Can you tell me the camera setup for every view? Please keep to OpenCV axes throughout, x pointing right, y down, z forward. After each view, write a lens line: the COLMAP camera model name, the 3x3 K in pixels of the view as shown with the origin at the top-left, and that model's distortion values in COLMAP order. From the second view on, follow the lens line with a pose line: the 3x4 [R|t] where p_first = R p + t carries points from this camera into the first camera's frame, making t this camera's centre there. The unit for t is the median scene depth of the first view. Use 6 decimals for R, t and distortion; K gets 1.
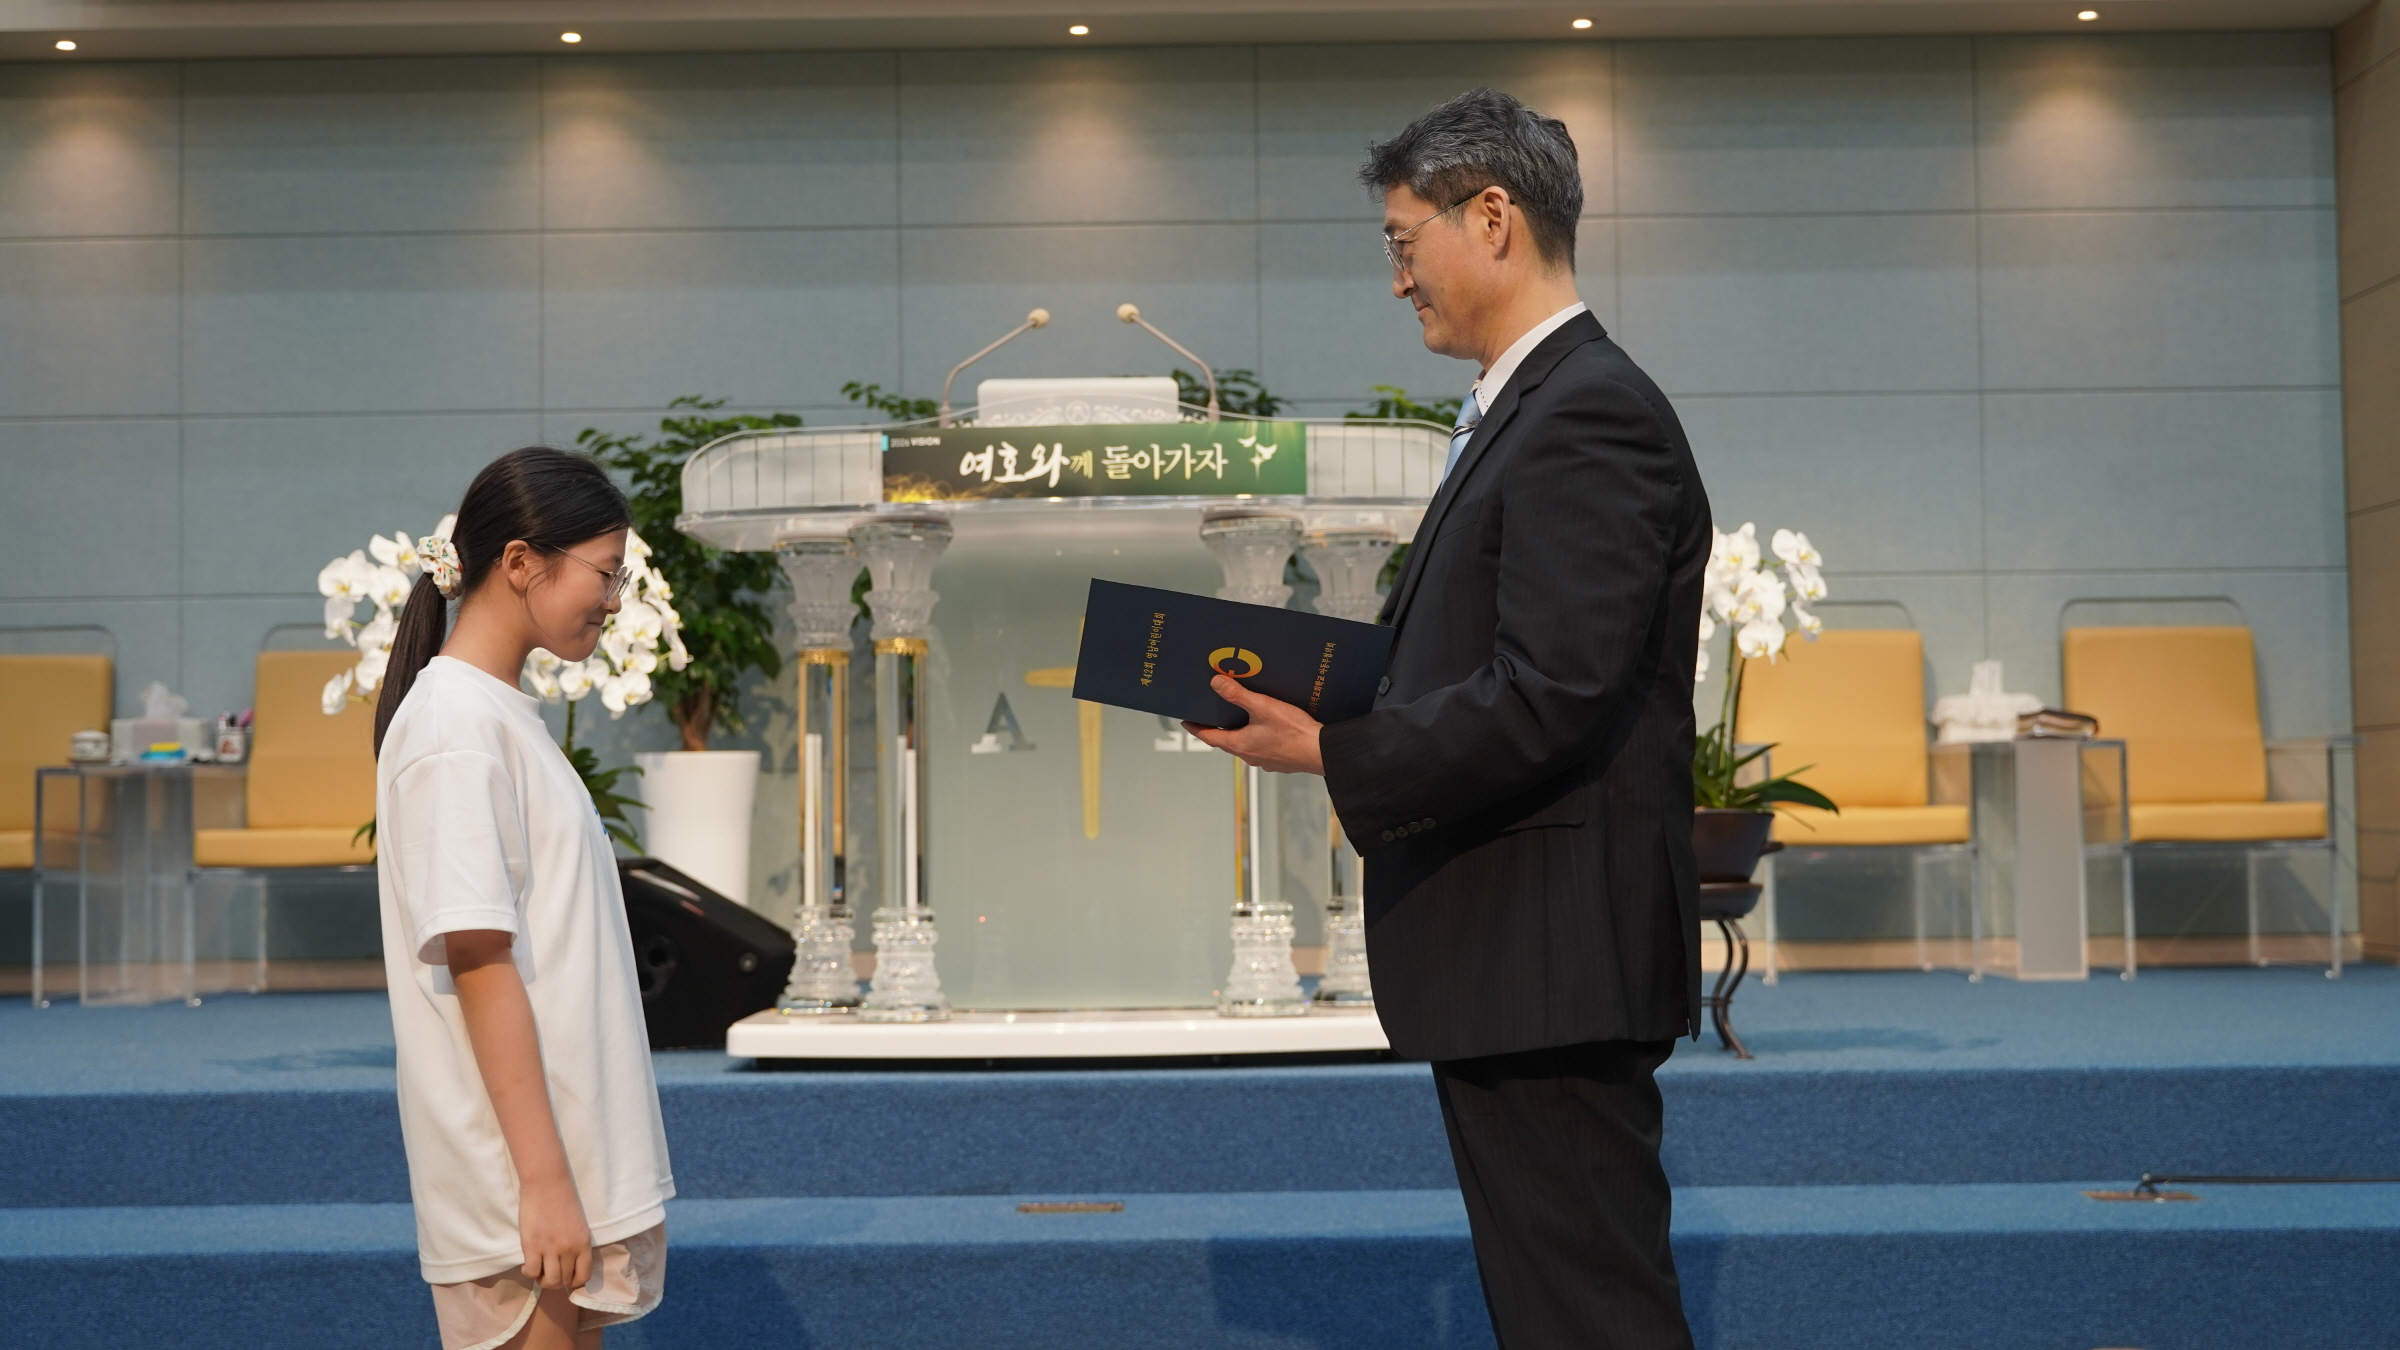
lens RADIAL K [[3049.4, 0, 1199.5], [0, 3049.4, 656.4], [0, 0, 1]] dist [0.021964, -0.043756]
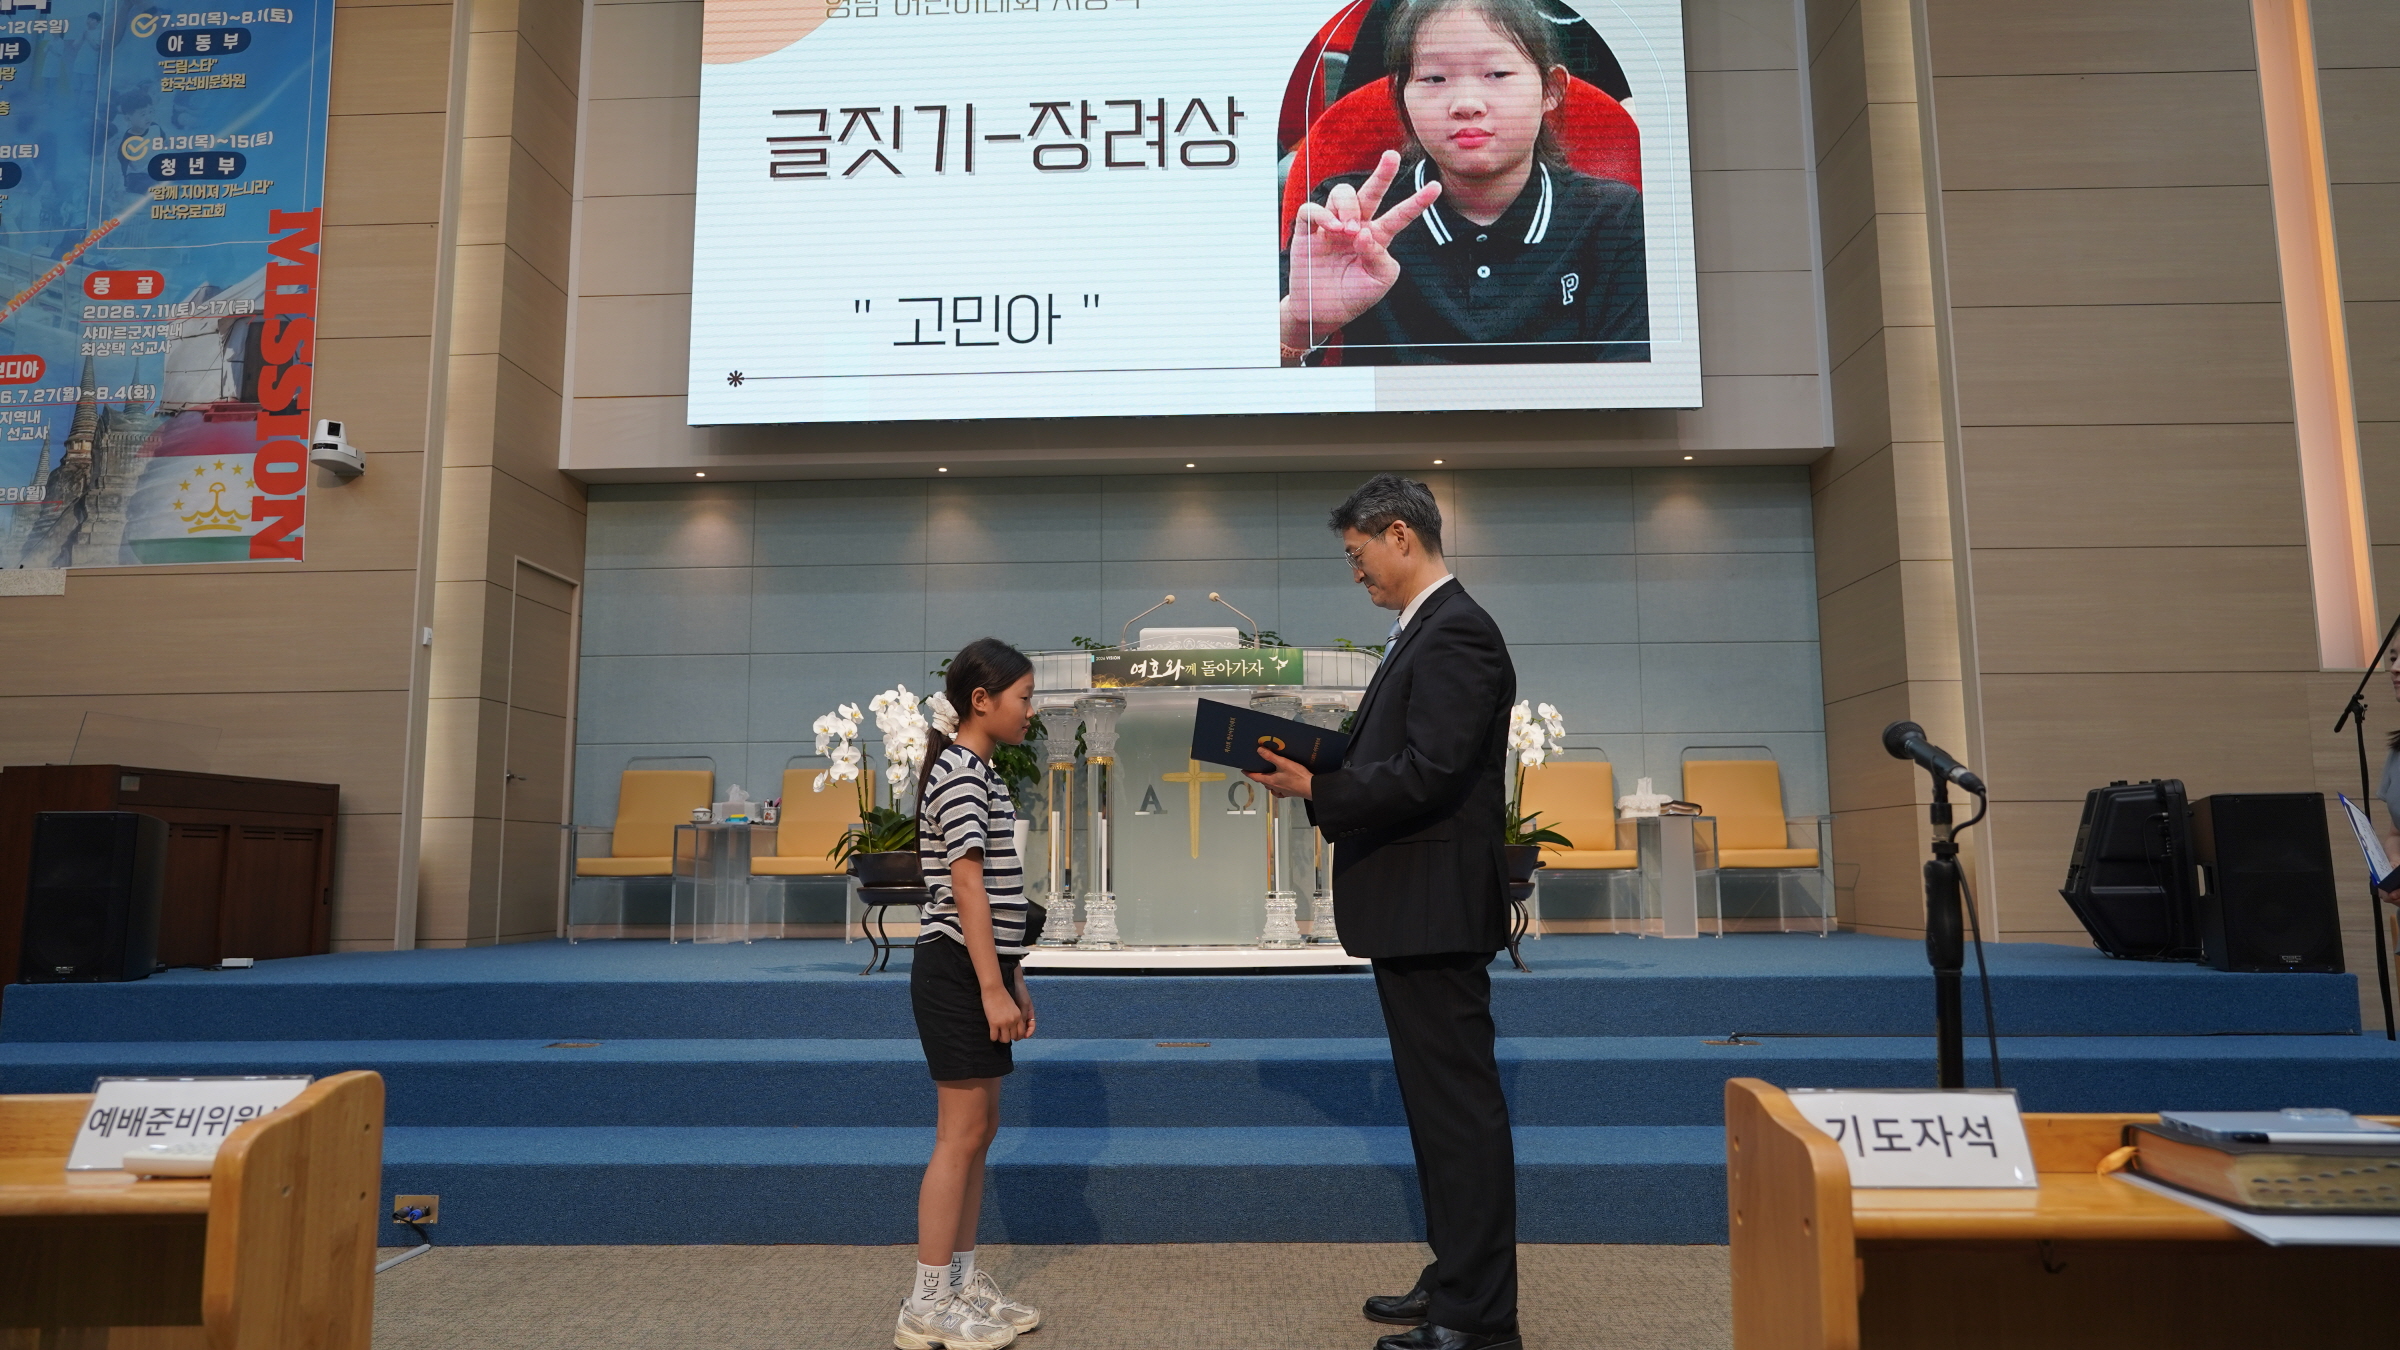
lens RADIAL K [[1505.3, 0, 1201.3], [0, 1505.3, 670.0], [0, 0, 1]] dist [-0.023408, 0.017962]
pose [[0.999510, 0.002270, -0.031217, -0.000869], [-0.004684, 0.996983, -0.077474, 0.013401], [0.030947, 0.077582, 0.996506, 0.014406]]
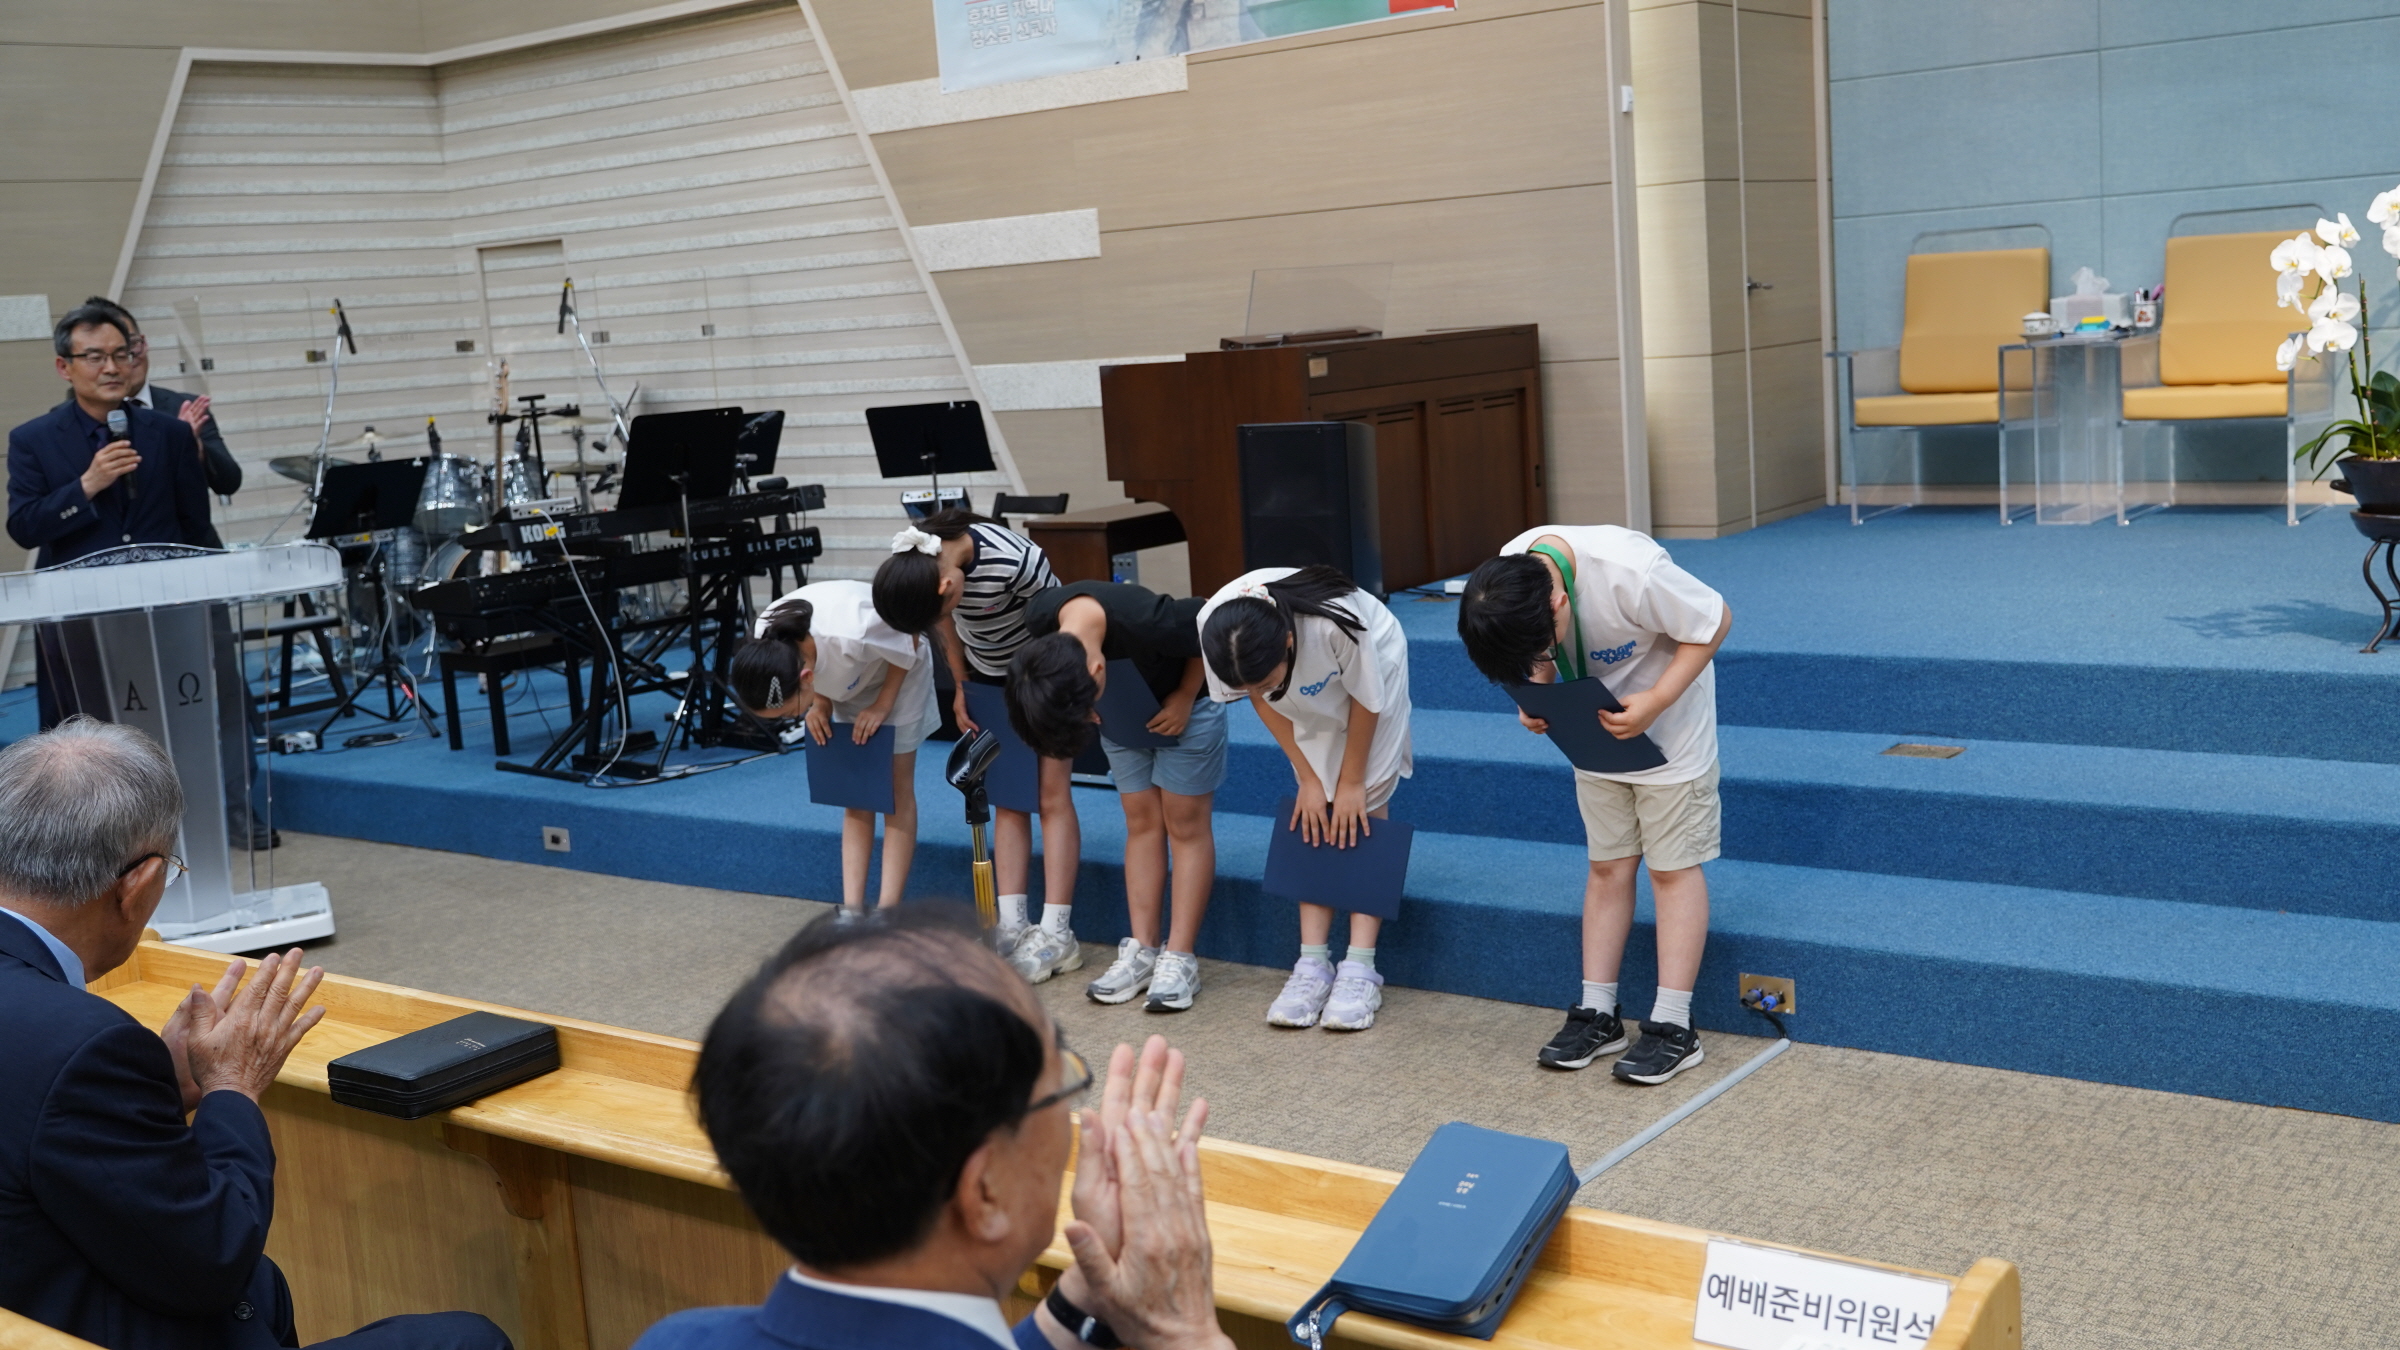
lens RADIAL K [[2358.6, 0, 1208.6], [0, 2358.6, 654.4], [0, 0, 1]] dist [0.001763, -0.013391]
pose [[0.796907, 0.048005, -0.602192, -0.046961], [0.089927, 0.976304, 0.196832, -0.091542], [0.597371, -0.211011, 0.773707, -0.027176]]
